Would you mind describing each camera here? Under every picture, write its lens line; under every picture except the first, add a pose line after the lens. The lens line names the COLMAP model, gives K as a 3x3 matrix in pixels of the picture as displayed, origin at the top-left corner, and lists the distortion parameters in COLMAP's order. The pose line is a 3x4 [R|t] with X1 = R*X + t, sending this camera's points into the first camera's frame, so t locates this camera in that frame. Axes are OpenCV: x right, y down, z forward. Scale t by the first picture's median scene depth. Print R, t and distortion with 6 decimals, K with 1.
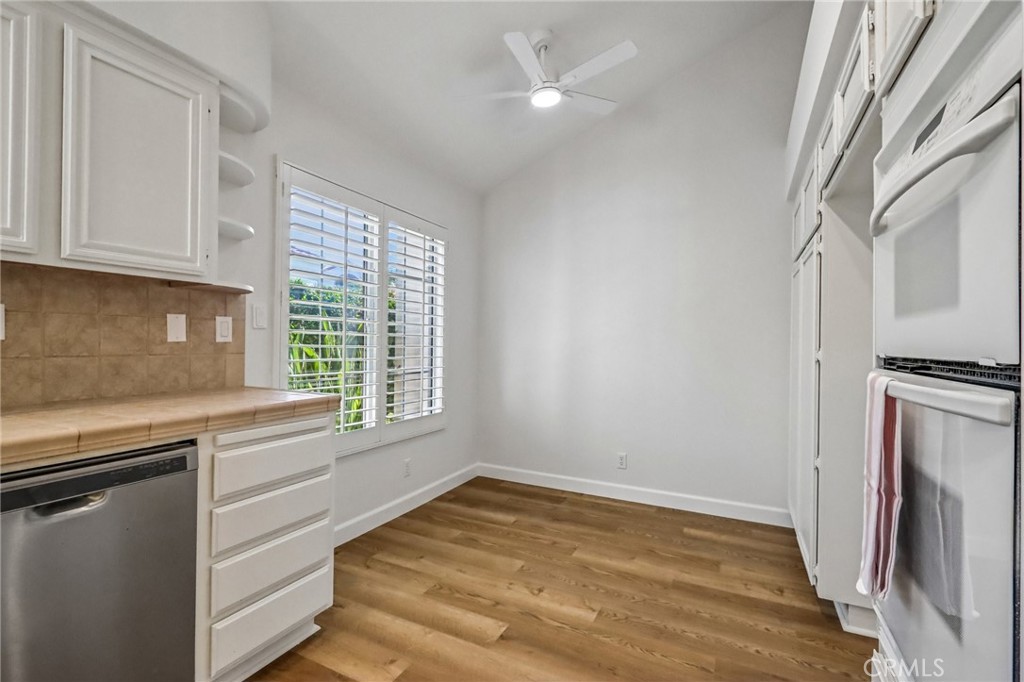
lens RADIAL K [[470.3, 0, 512.0], [0, 470.3, 341.0], [0, 0, 1]] dist [0.000312, -0.000440]
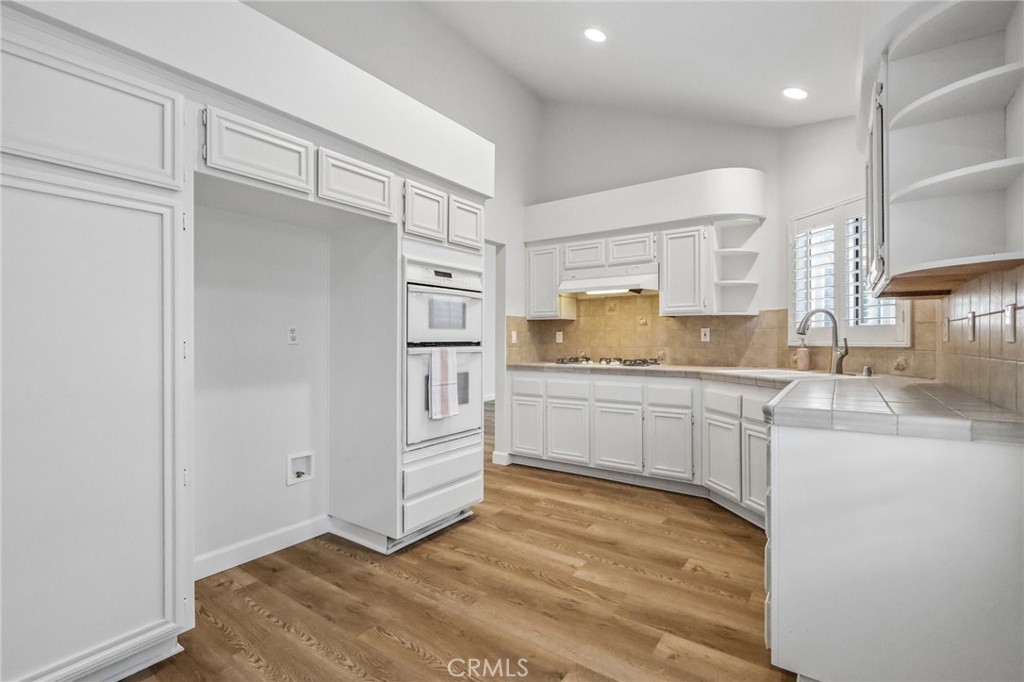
lens RADIAL K [[470.3, 0, 512.0], [0, 470.3, 341.0], [0, 0, 1]] dist [0.000312, -0.000440]
pose [[-0.988506, -0.012067, 0.150697, -0.054966], [-0.011673, 0.999926, 0.003496, 0.006685], [-0.150728, 0.001696, -0.988574, 1.894867]]
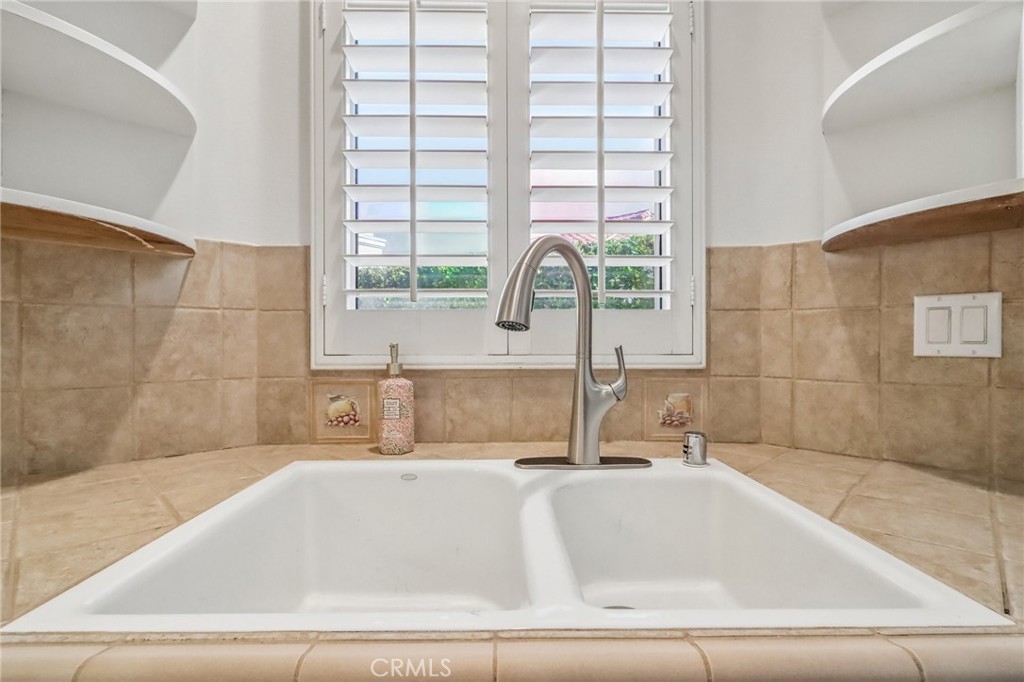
lens RADIAL K [[470.3, 0, 512.0], [0, 470.3, 341.0], [0, 0, 1]] dist [0.000312, -0.000440]
pose [[-0.326773, -0.030666, -0.944605, -0.413421], [-0.005582, 0.999519, -0.030517, 0.001086], [0.945086, -0.004700, -0.326787, 0.258637]]
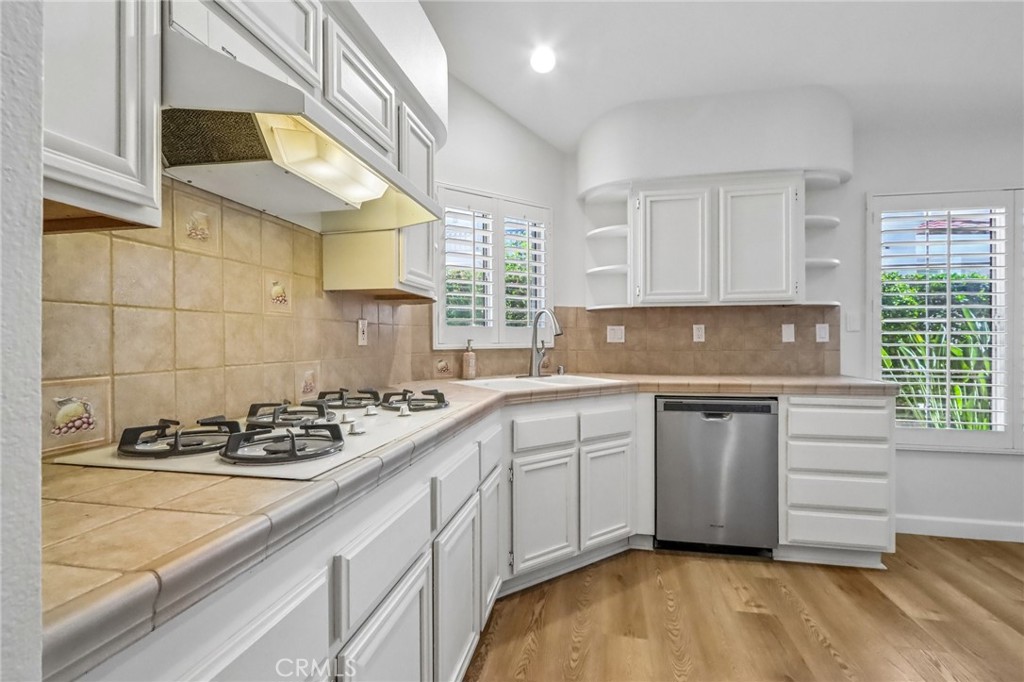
lens RADIAL K [[467.4, 0, 507.2], [0, 467.4, 340.8], [0, 0, 1]] dist [-0.001516, -0.000407]
pose [[0.258218, -0.013559, -0.965992, 0.559593], [0.006113, 0.999904, -0.012400, 0.011593], [0.966067, -0.002703, 0.258276, -0.308605]]
